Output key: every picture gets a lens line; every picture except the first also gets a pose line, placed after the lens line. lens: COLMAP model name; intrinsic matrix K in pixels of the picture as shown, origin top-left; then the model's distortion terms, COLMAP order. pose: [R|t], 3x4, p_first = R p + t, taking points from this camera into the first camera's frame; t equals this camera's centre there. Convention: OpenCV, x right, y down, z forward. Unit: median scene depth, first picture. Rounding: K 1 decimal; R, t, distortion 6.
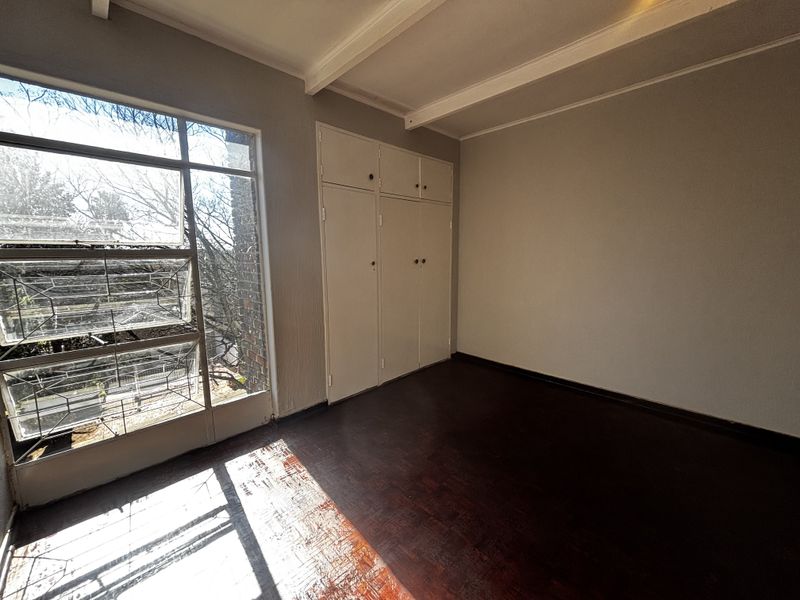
lens RADIAL K [[323.1, 0, 400.1], [0, 323.1, 301.5], [0, 0, 1]] dist [-0.000887, -0.000031]
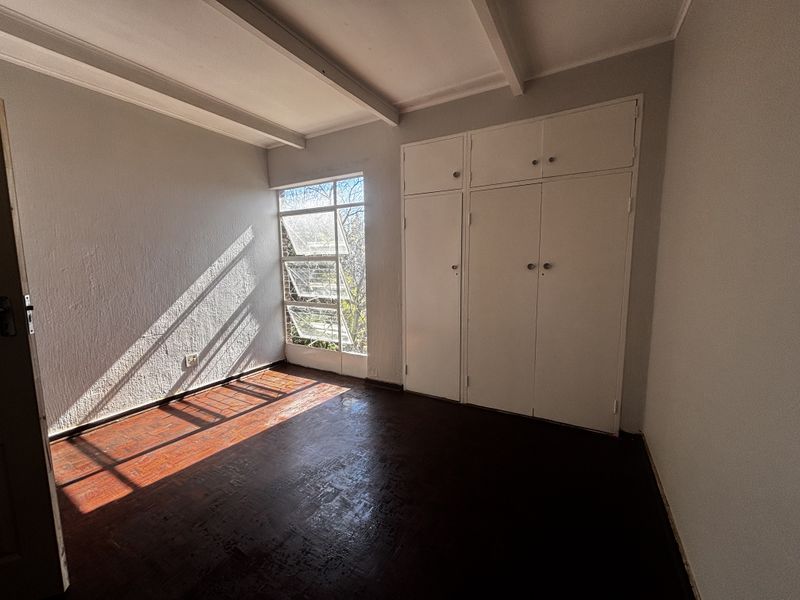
lens RADIAL K [[322.0, 0, 397.7], [0, 322.0, 297.8], [0, 0, 1]] dist [-0.000701, 0.000178]
pose [[0.270881, 0.117797, -0.955378, 0.927671], [-0.130863, 0.987777, 0.084688, -0.105977], [0.953676, 0.102083, 0.282985, 0.713485]]
